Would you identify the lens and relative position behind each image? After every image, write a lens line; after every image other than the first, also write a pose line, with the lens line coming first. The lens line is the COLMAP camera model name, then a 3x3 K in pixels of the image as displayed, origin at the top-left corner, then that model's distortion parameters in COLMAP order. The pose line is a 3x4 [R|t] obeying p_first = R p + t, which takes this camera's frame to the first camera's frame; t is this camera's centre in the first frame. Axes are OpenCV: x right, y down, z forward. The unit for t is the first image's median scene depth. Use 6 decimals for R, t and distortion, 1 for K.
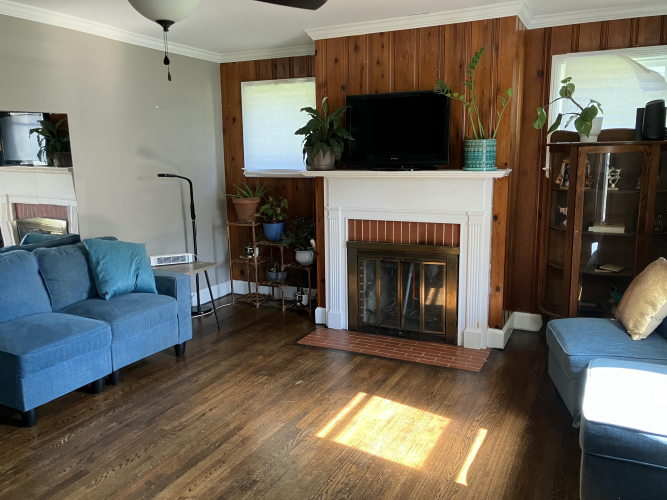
lens RADIAL K [[554.4, 0, 328.5], [0, 554.4, 249.5], [0, 0, 1]] dist [-0.000712, -0.025705]
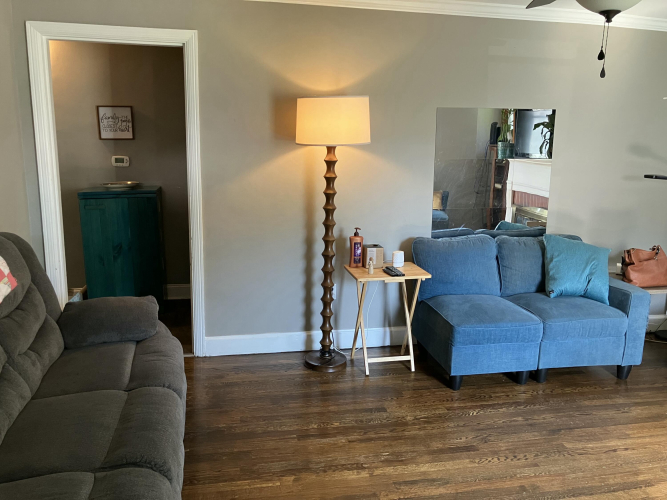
lens RADIAL K [[554.4, 0, 328.5], [0, 554.4, 249.5], [0, 0, 1]] dist [-0.000712, -0.025705]
pose [[0.587483, 0.176674, -0.789715, 0.139971], [-0.158928, 0.982061, 0.101476, -0.032712], [0.793477, 0.065892, 0.605023, 0.078923]]
